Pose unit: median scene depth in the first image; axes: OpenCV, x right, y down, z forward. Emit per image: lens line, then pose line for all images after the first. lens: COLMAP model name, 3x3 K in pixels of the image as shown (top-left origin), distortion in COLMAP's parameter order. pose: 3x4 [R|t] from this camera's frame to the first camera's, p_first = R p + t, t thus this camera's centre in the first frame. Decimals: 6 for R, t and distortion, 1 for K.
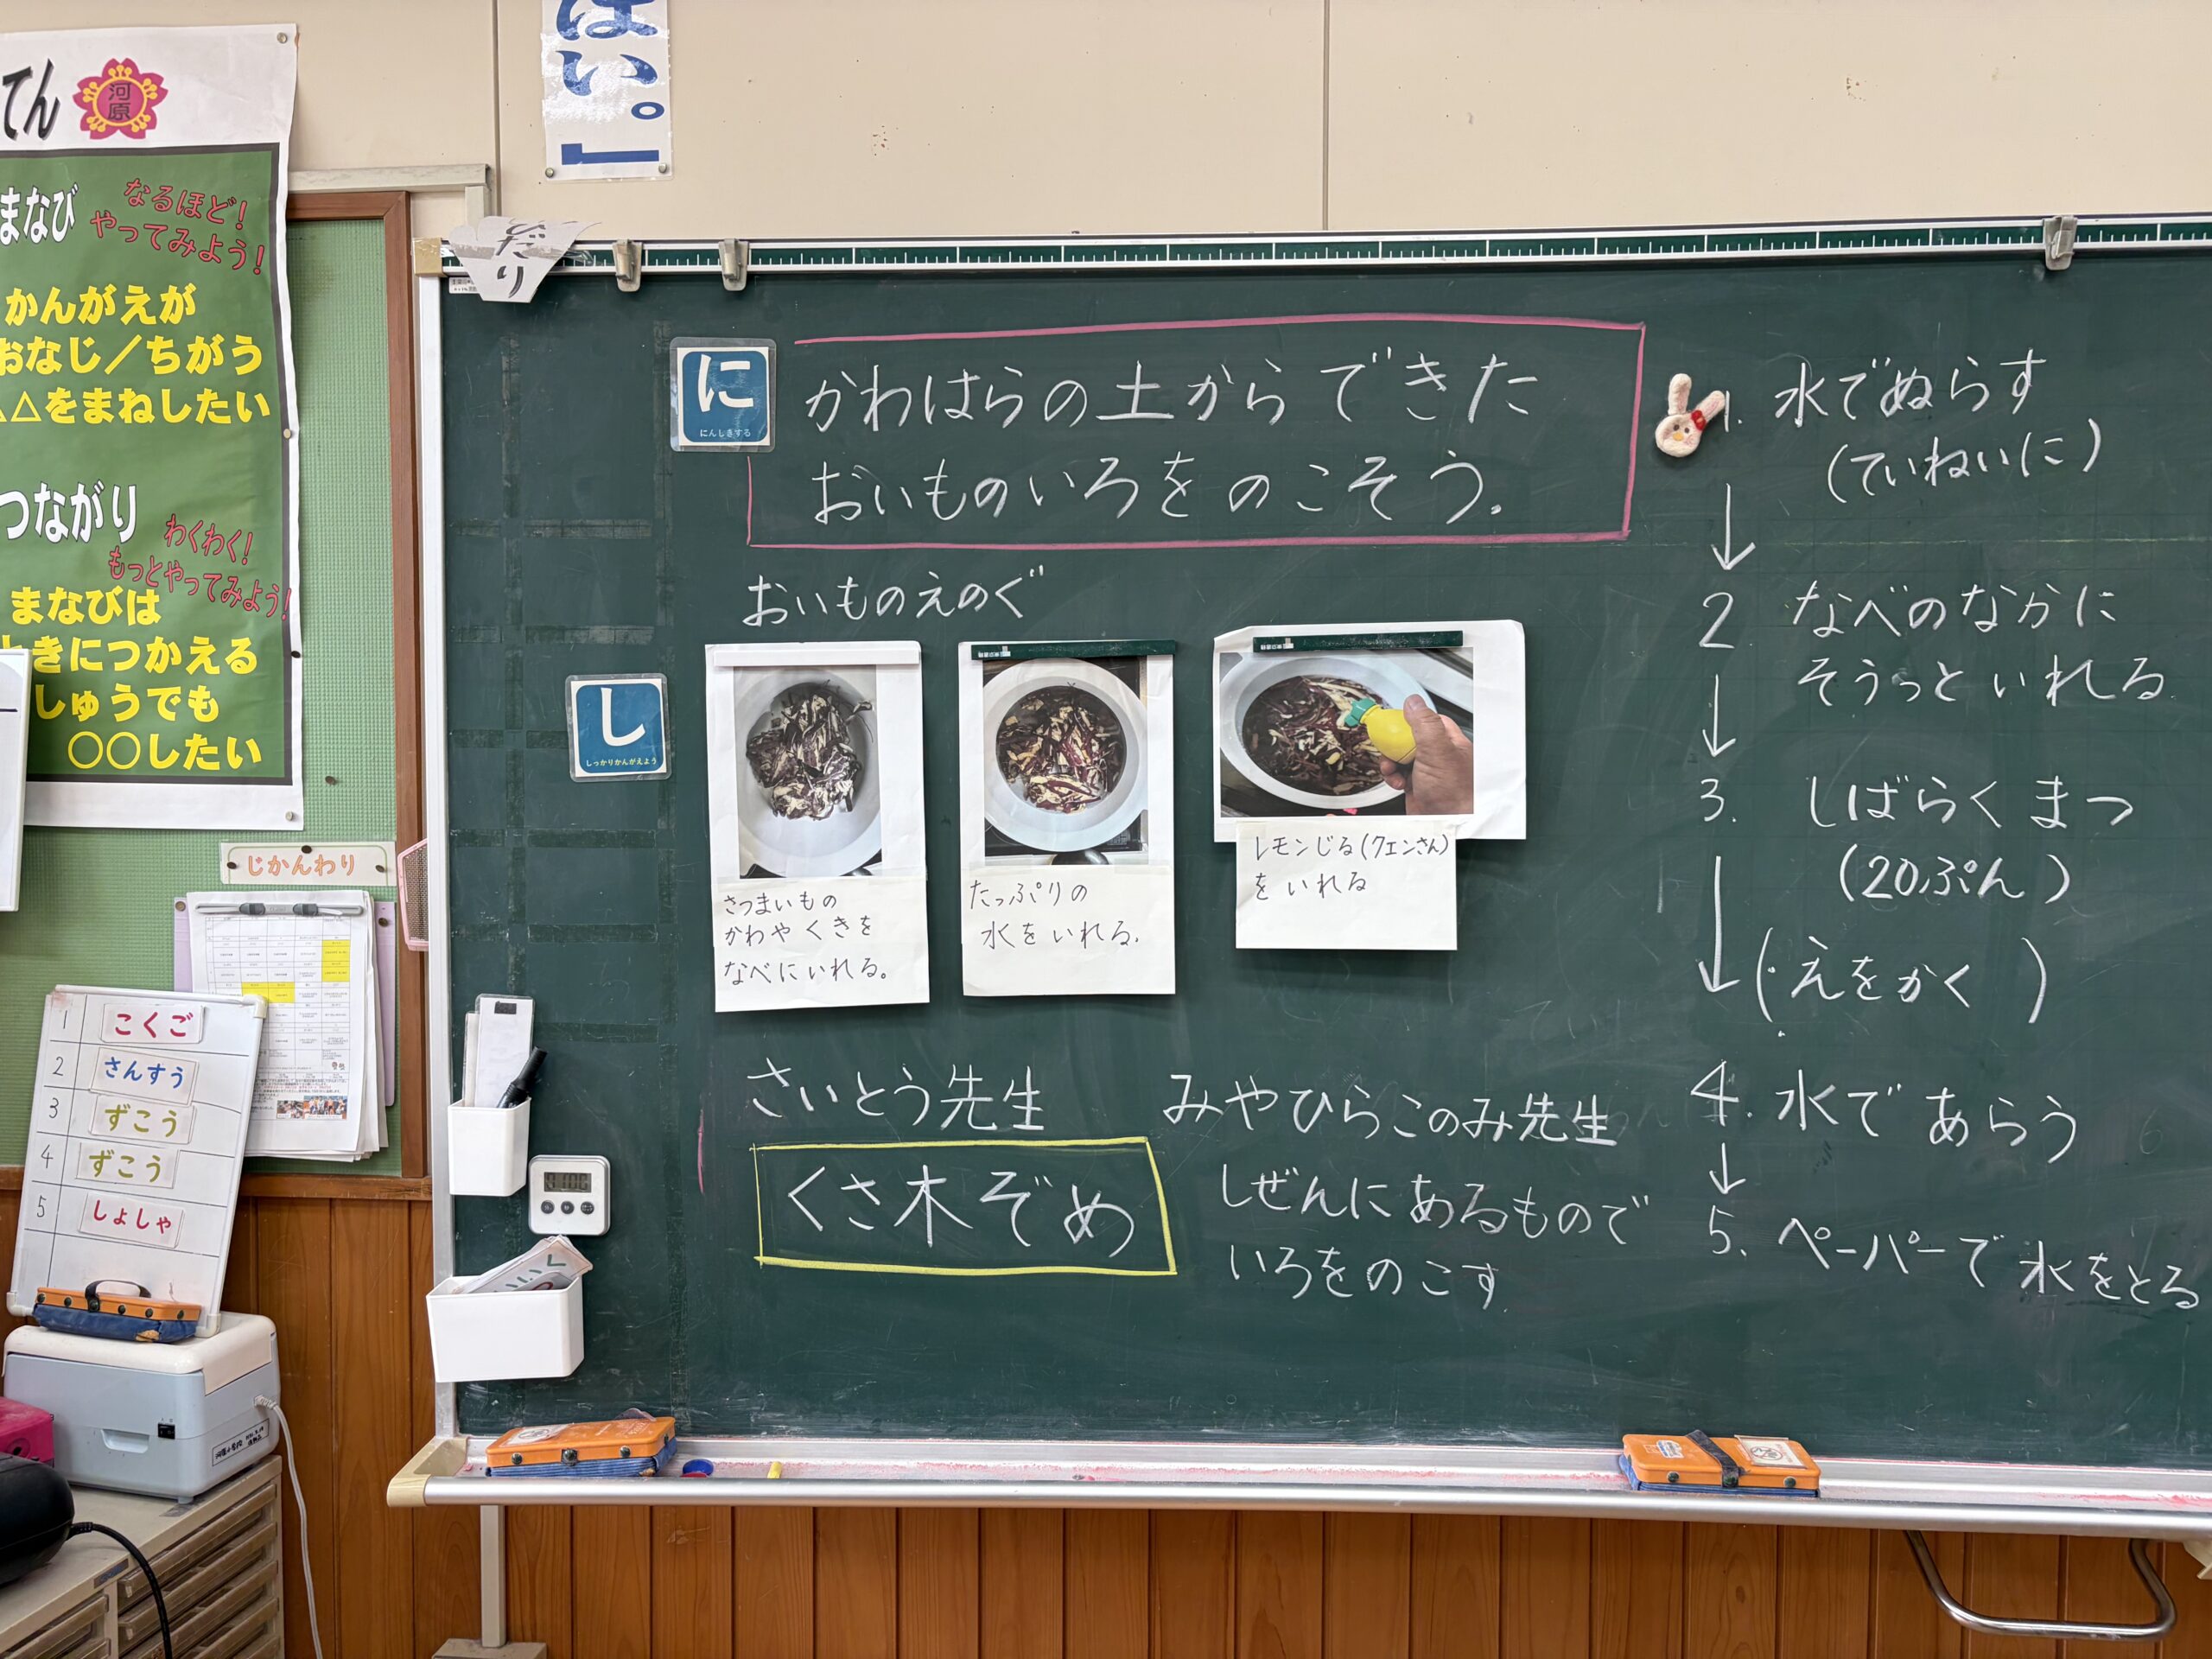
lens RADIAL K [[1678.0, 0, 1106.0], [0, 1678.0, 829.5], [0, 0, 1]] dist [0.061203, -0.059415]
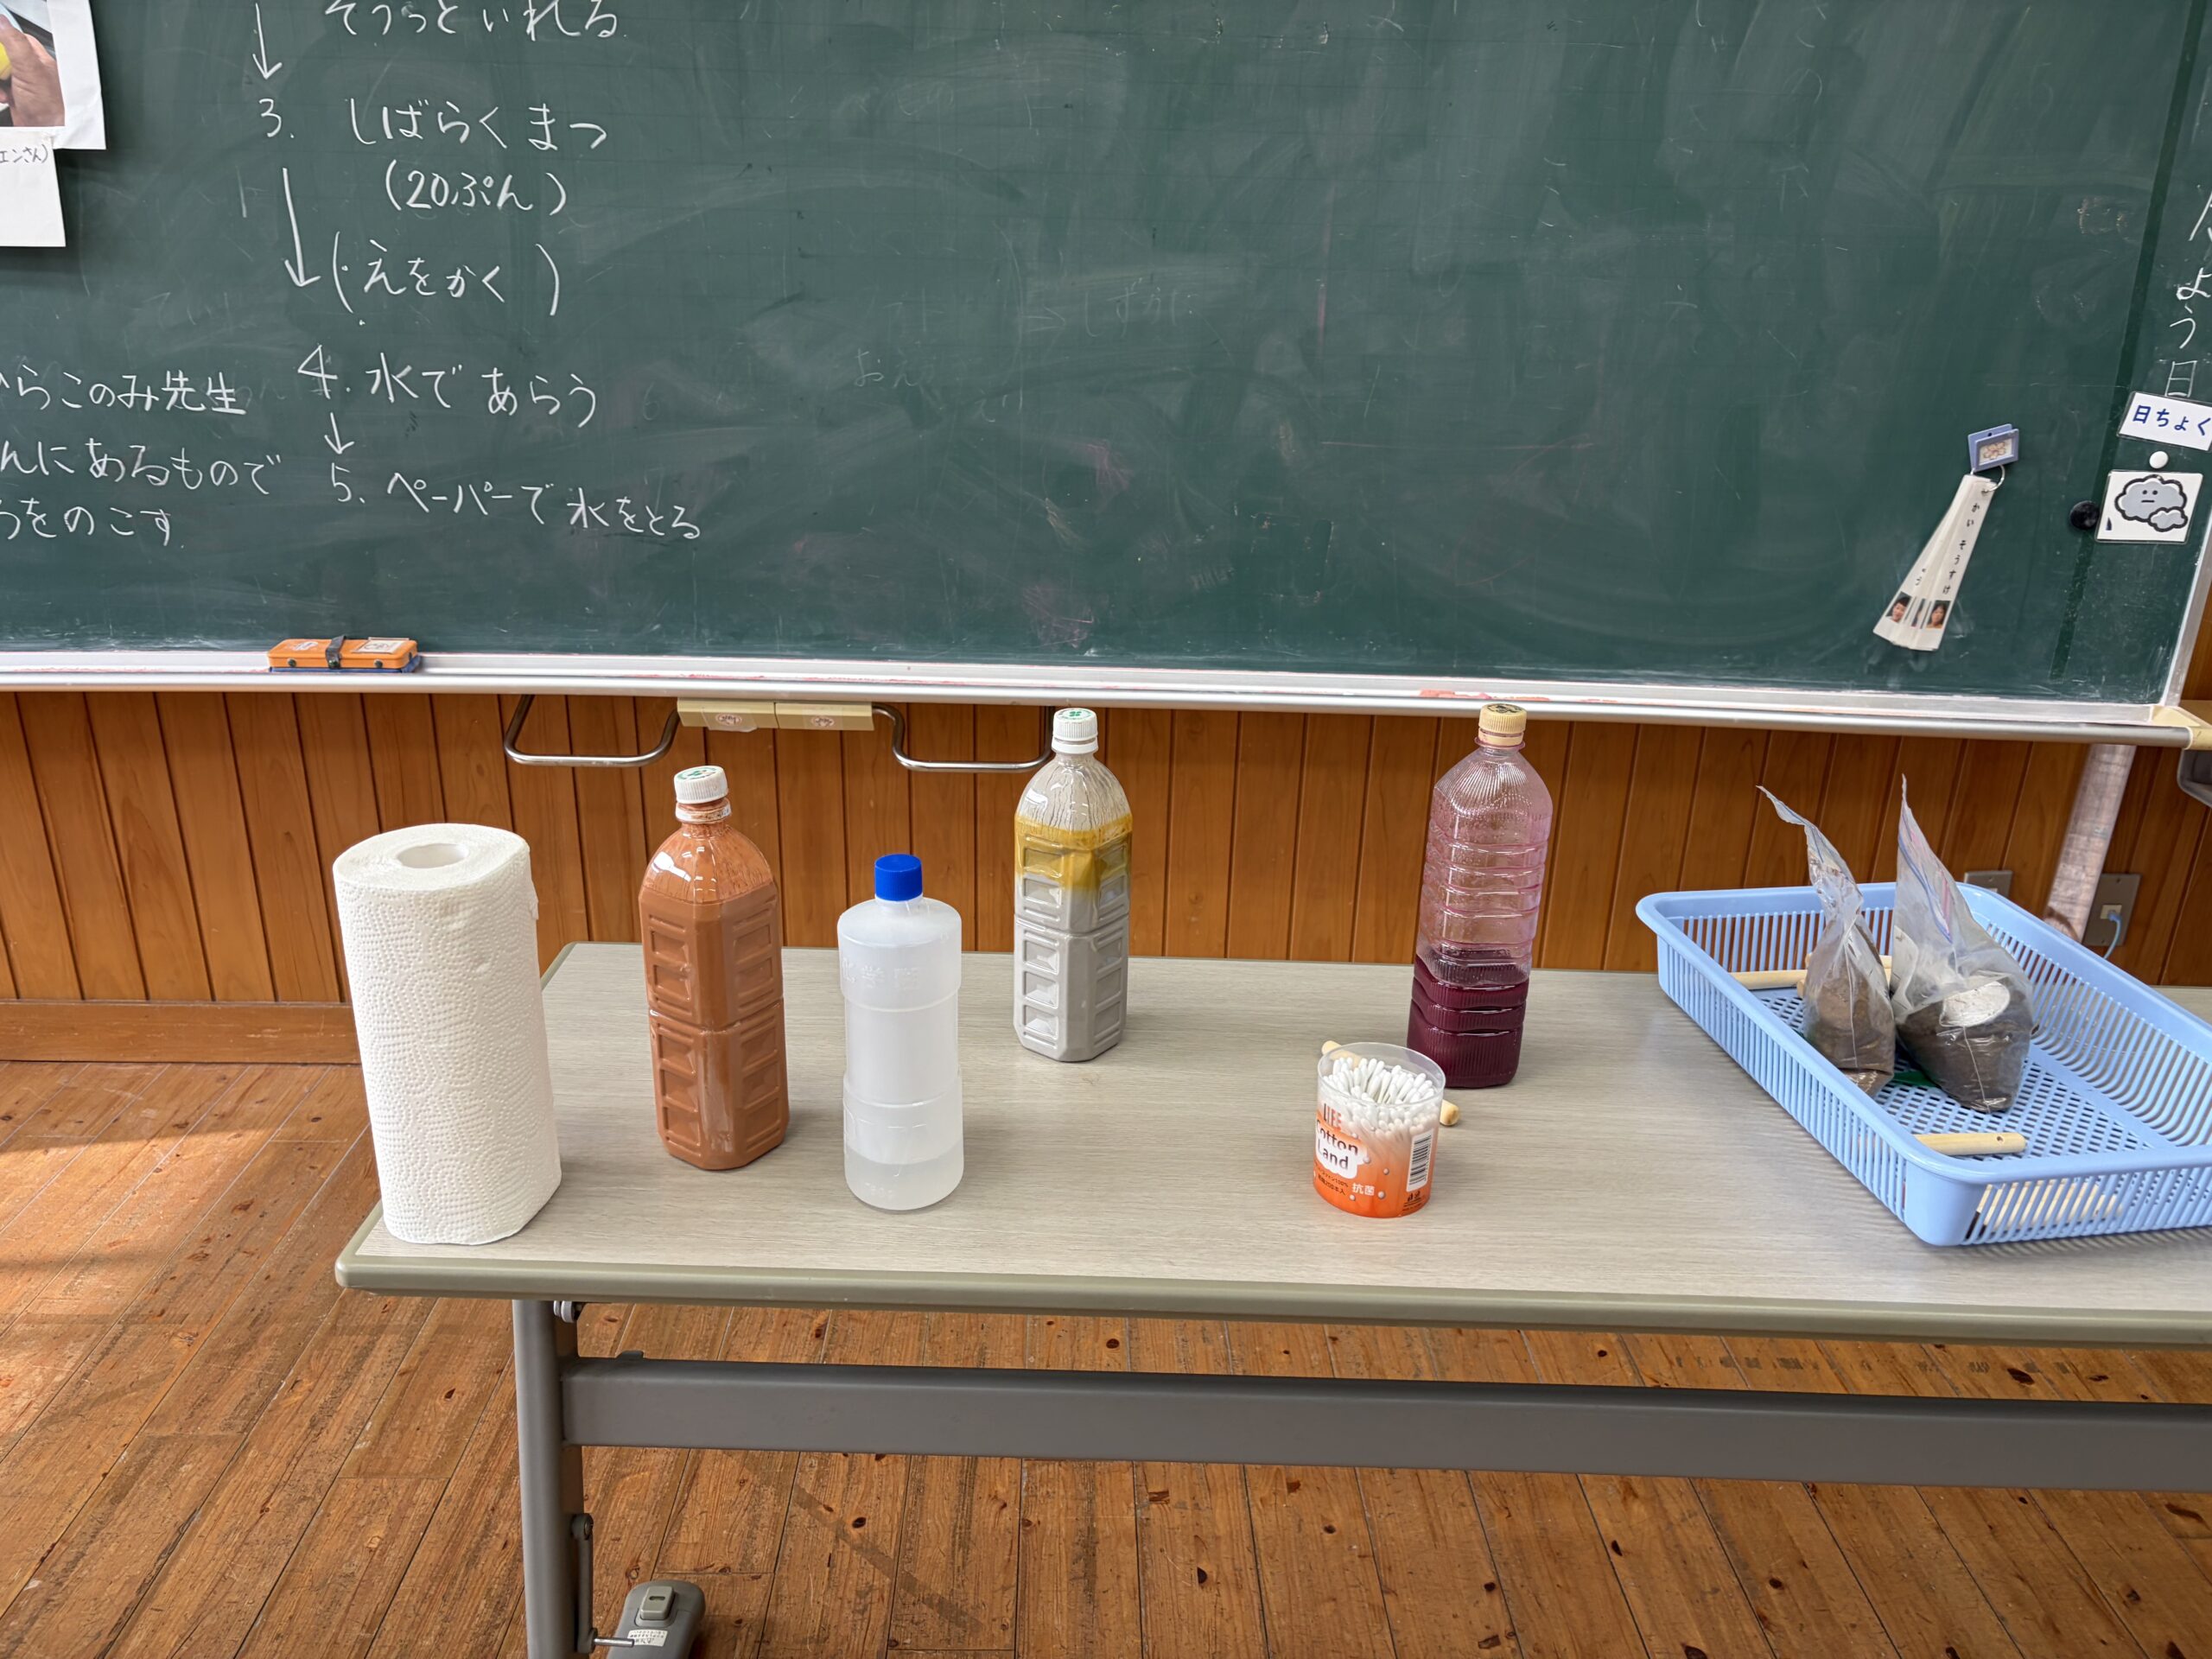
lens RADIAL K [[1678.0, 0, 1106.0], [0, 1678.0, 829.5], [0, 0, 1]] dist [0.061203, -0.059415]
pose [[0.994348, -0.020882, 0.104099, 0.807276], [-0.013192, 0.948573, 0.316284, 0.071279], [-0.105350, -0.315870, 0.942936, -0.366640]]
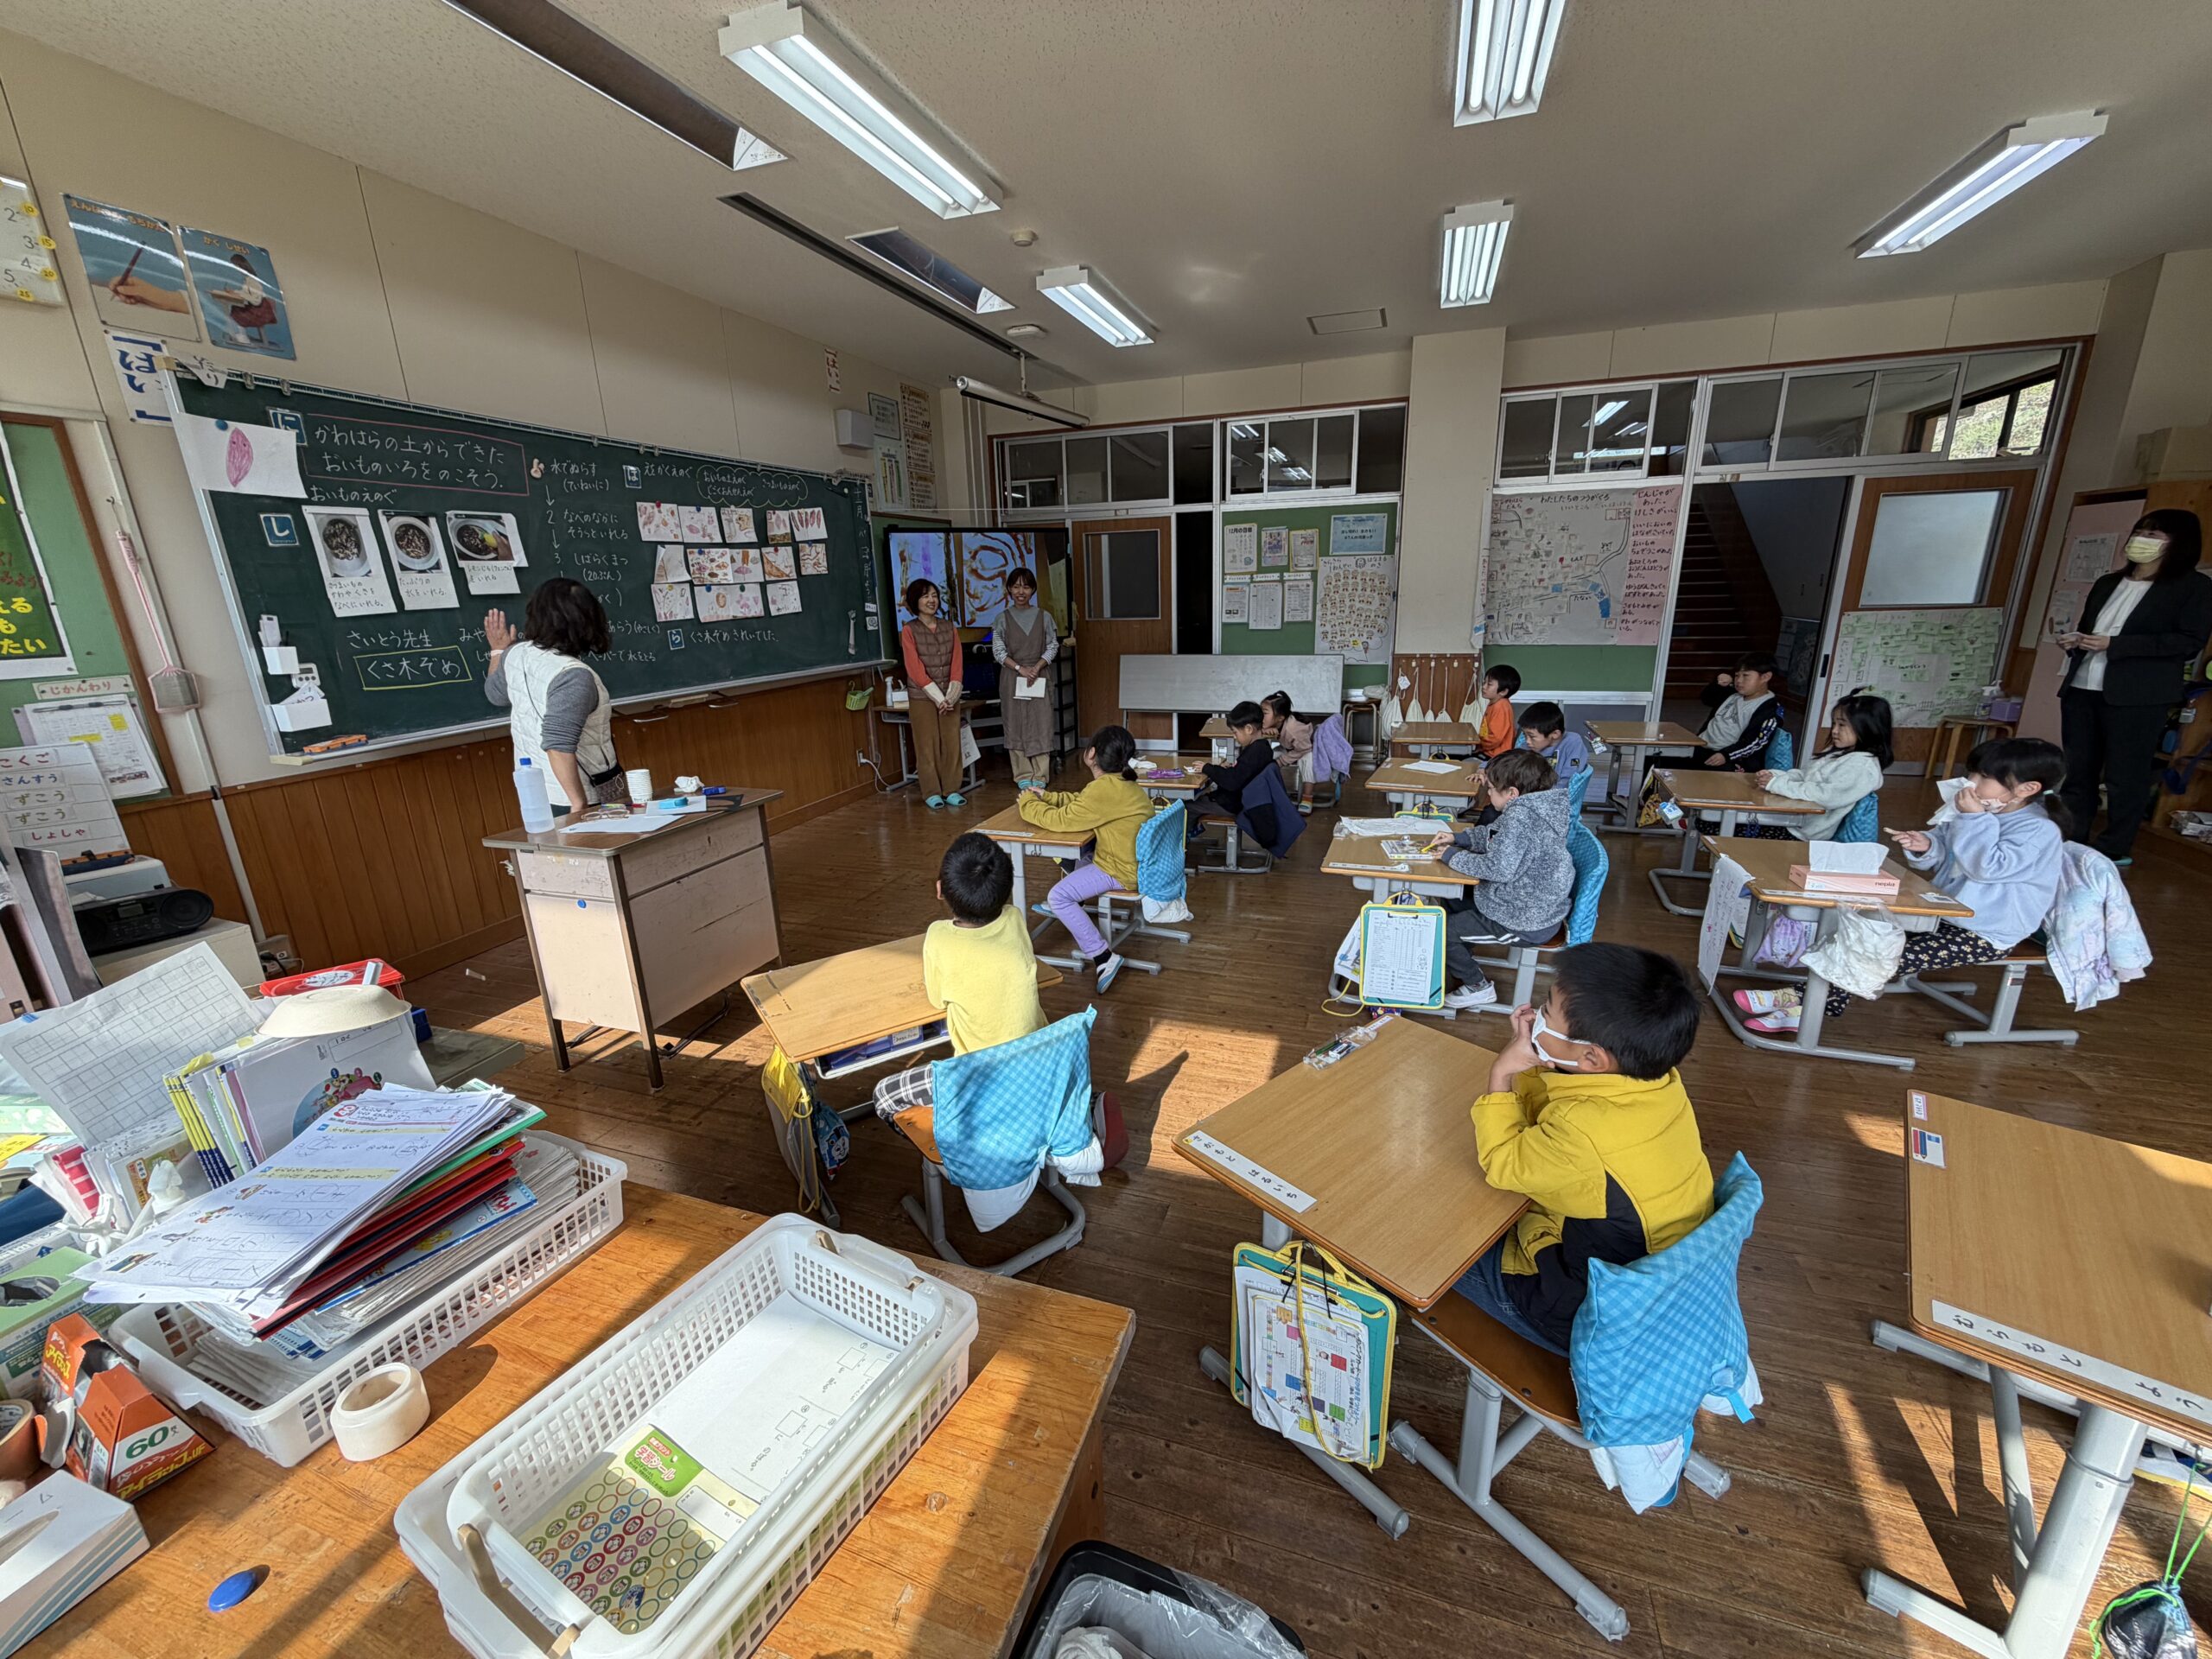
lens RADIAL K [[882.4, 0, 1106.0], [0, 882.4, 829.5], [0, 0, 1]] dist [-0.000170, -0.000034]
pose [[0.224619, -0.269076, 0.936560, -1.720711], [0.075501, 0.963036, 0.258575, 0.181550], [-0.971517, 0.012630, 0.236632, -0.981121]]
